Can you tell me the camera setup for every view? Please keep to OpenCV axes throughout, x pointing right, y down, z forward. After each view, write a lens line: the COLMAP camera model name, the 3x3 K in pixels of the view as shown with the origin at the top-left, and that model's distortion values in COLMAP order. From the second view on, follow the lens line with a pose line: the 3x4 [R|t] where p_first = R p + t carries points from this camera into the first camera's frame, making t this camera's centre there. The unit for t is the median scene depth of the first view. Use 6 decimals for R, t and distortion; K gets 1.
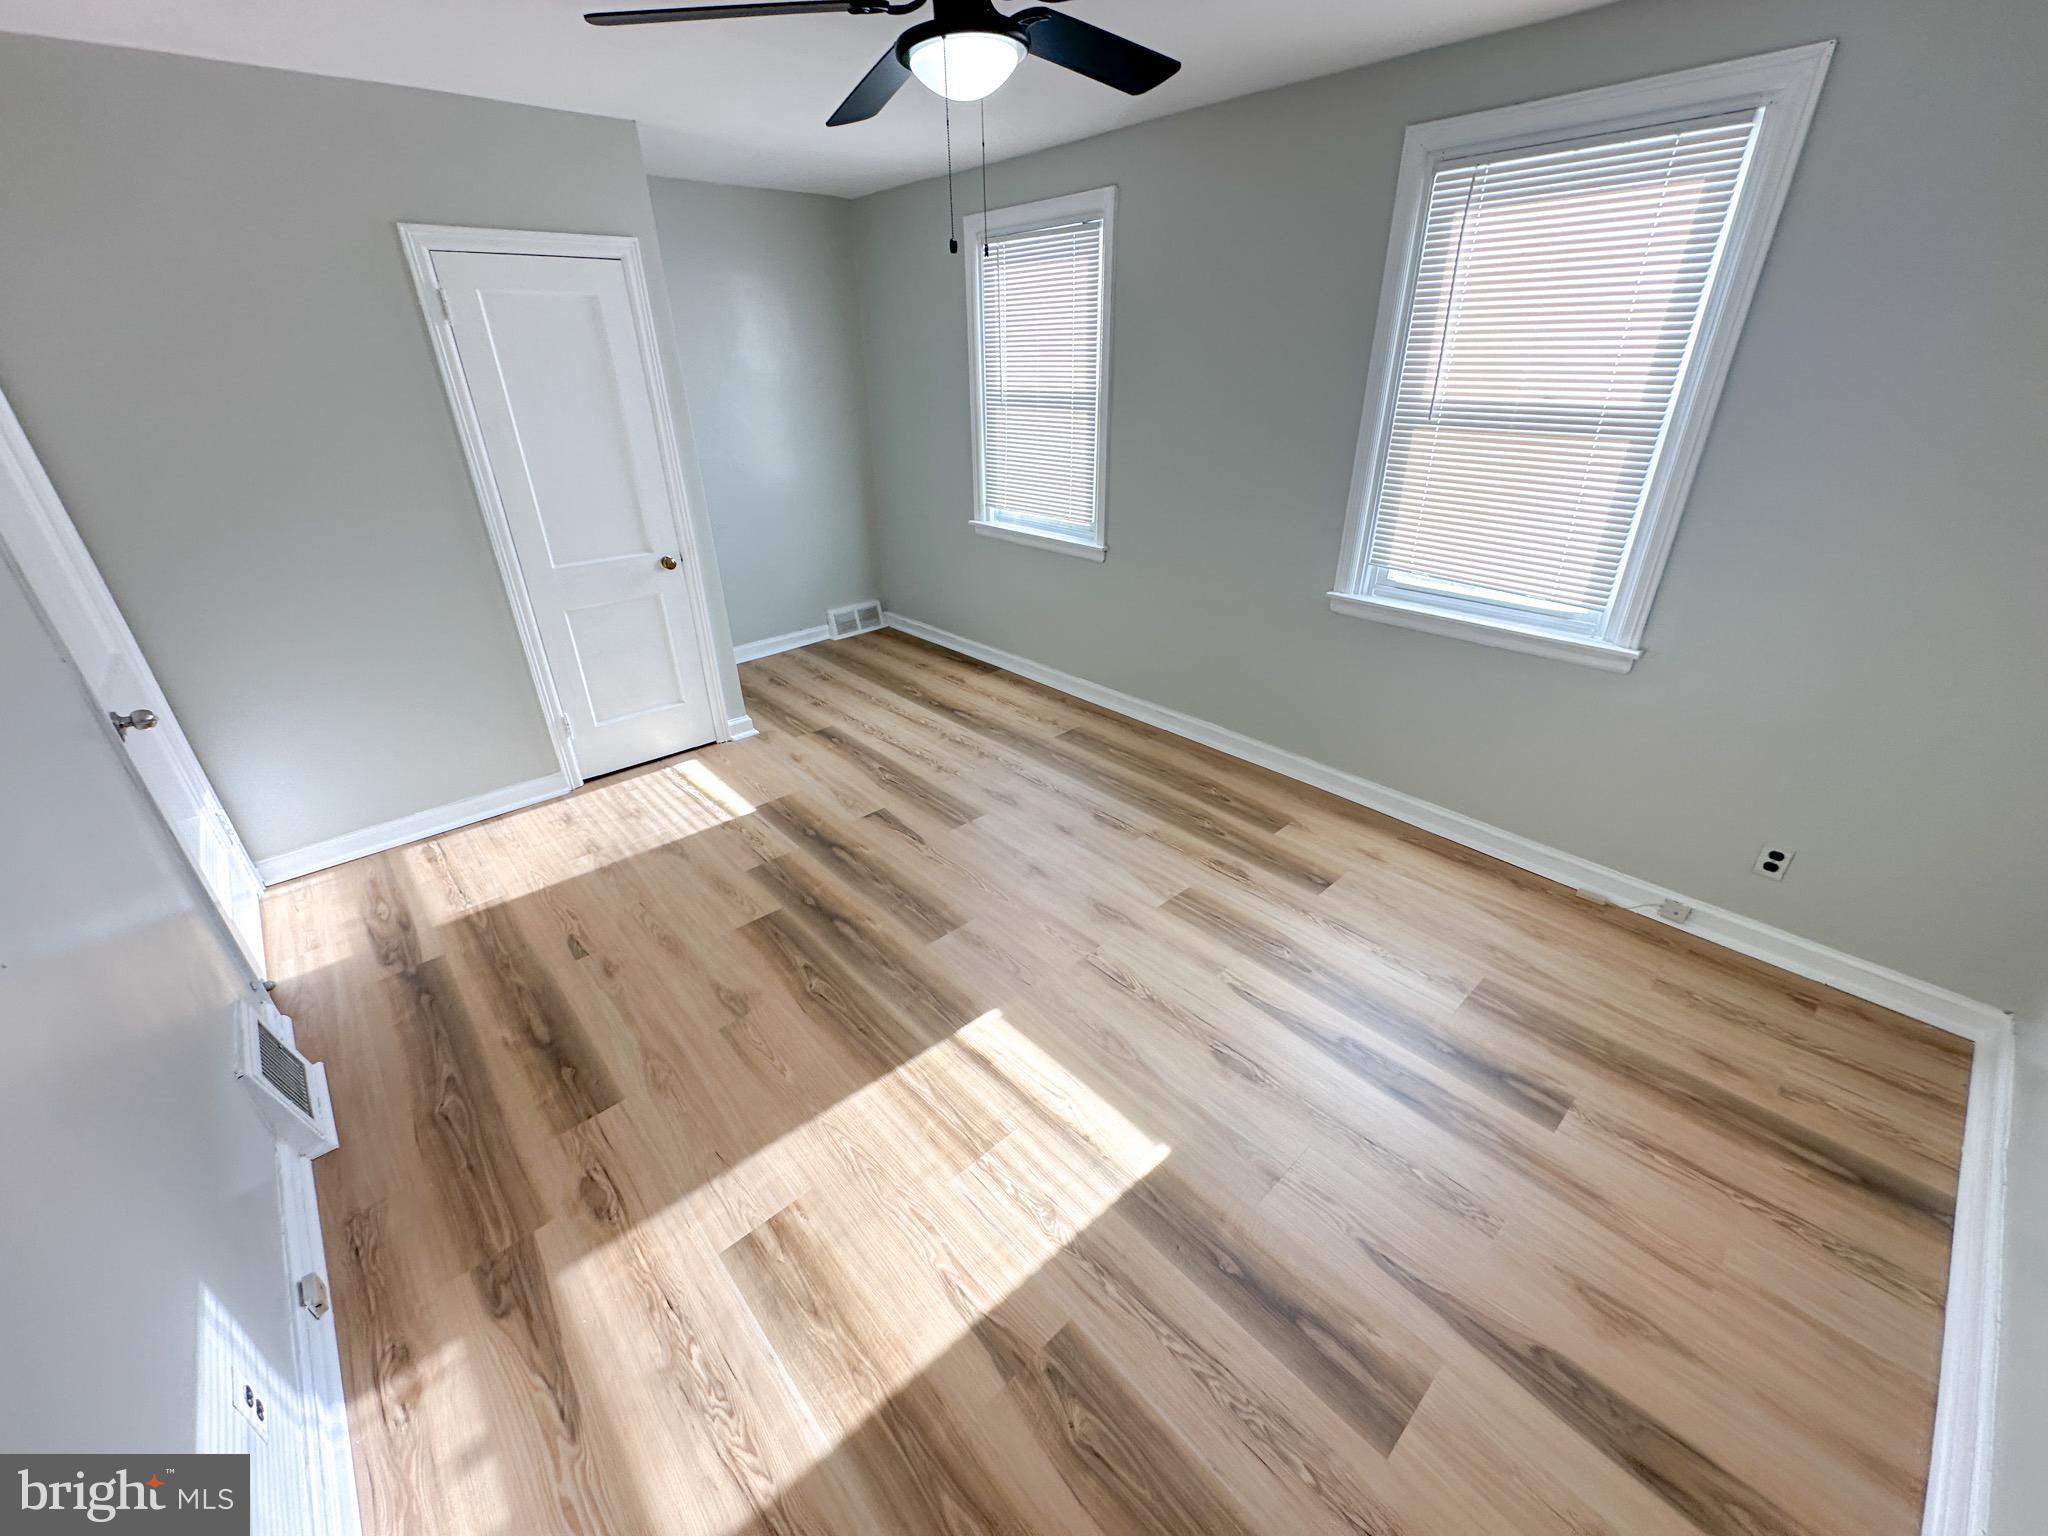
lens RADIAL K [[815.8, 0, 1022.2], [0, 815.8, 761.8], [0, 0, 1]] dist [-0.005574, 0.000515]
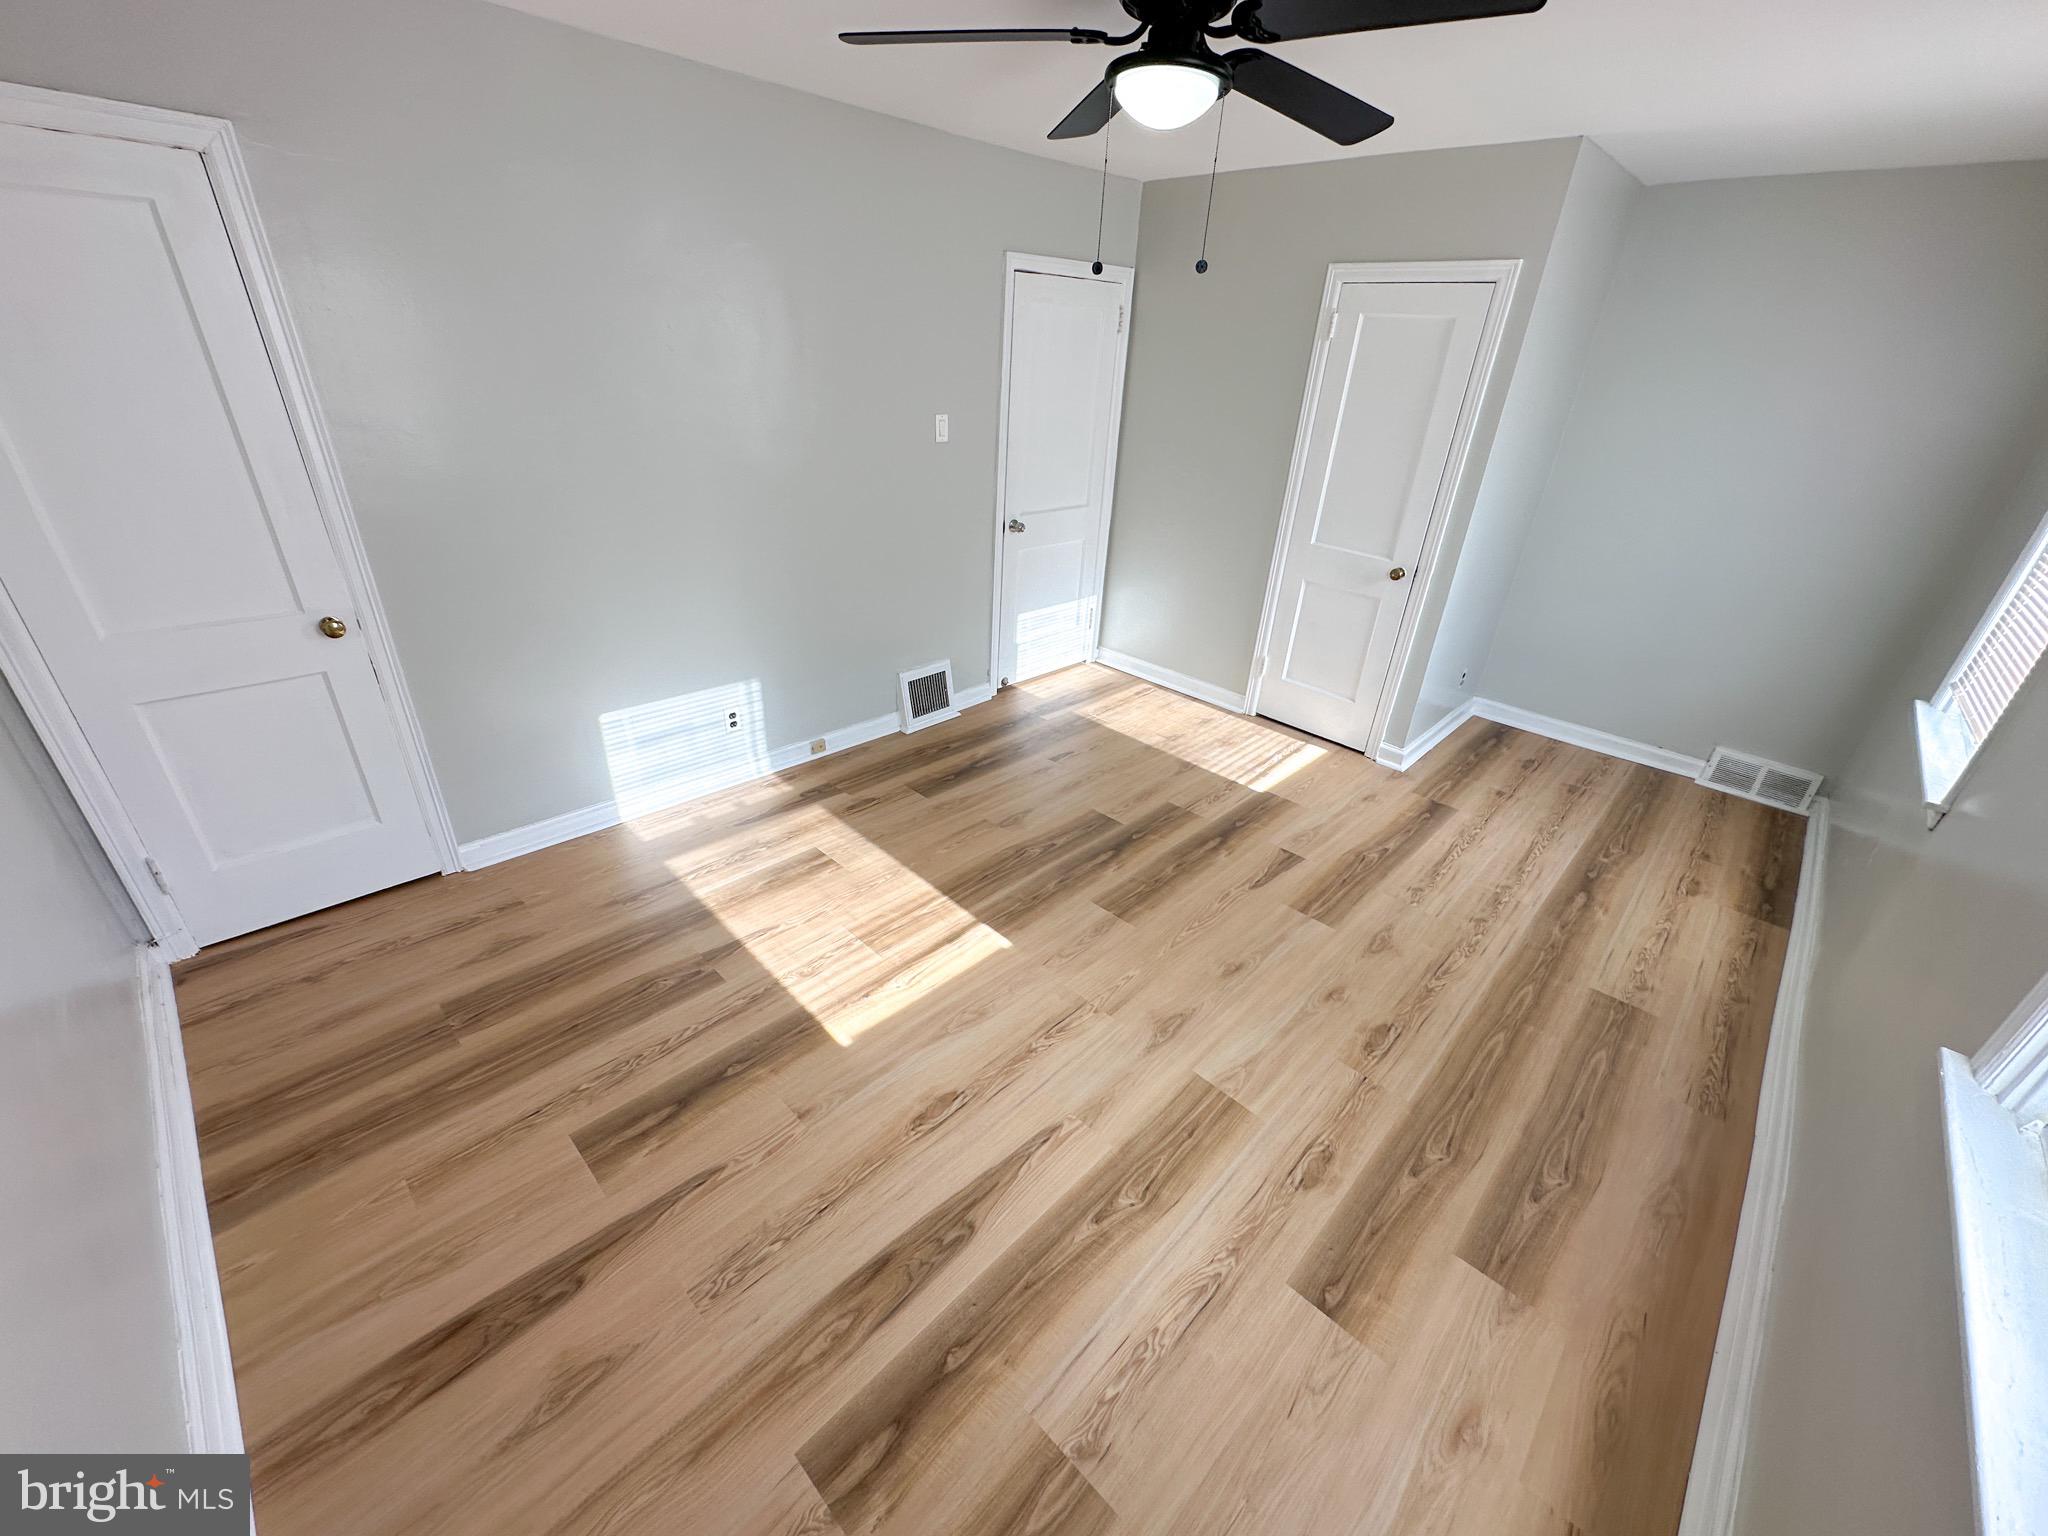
lens RADIAL K [[815.8, 0, 1030.0], [0, 815.8, 762.1], [0, 0, 1]] dist [-0.005574, 0.000515]
pose [[0.073404, 0.472920, -0.878042, 0.700077], [-0.498065, 0.780146, 0.378555, -0.275599], [0.864028, 0.409534, 0.292811, 0.496172]]
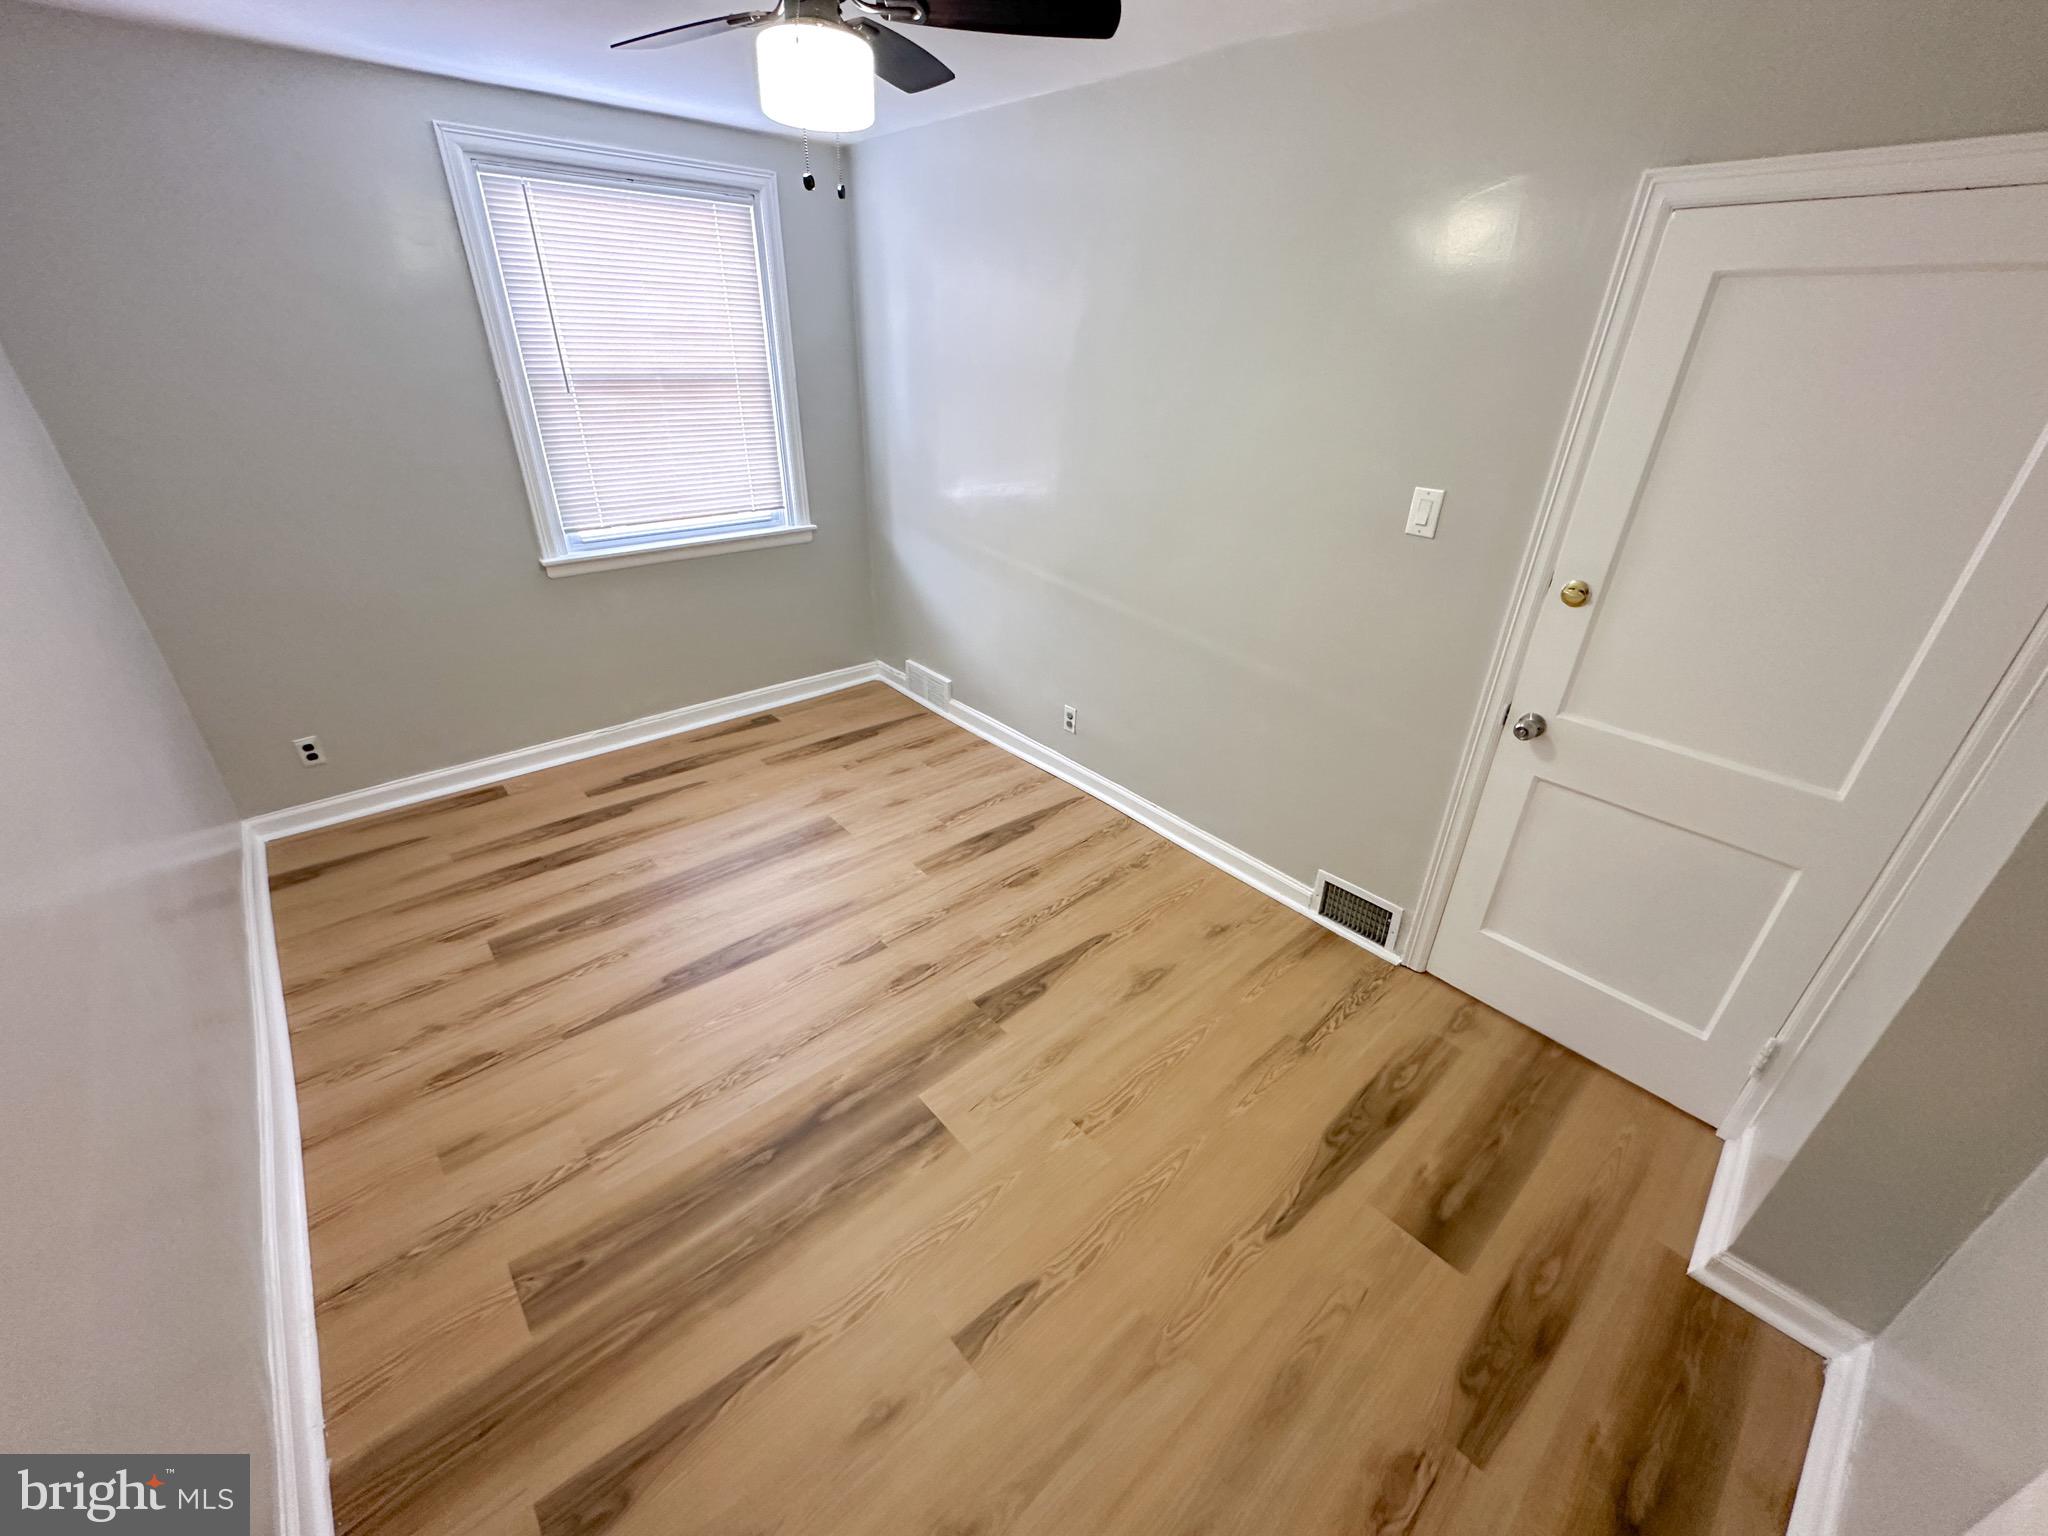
lens RADIAL K [[815.8, 0, 1015.1], [0, 815.8, 782.5], [0, 0, 1]] dist [-0.005574, 0.000515]
pose [[0.010569, -0.460420, 0.887638, -0.301321], [0.436908, 0.800597, 0.410069, -0.066802], [-0.899444, 0.383482, 0.209622, 0.146018]]
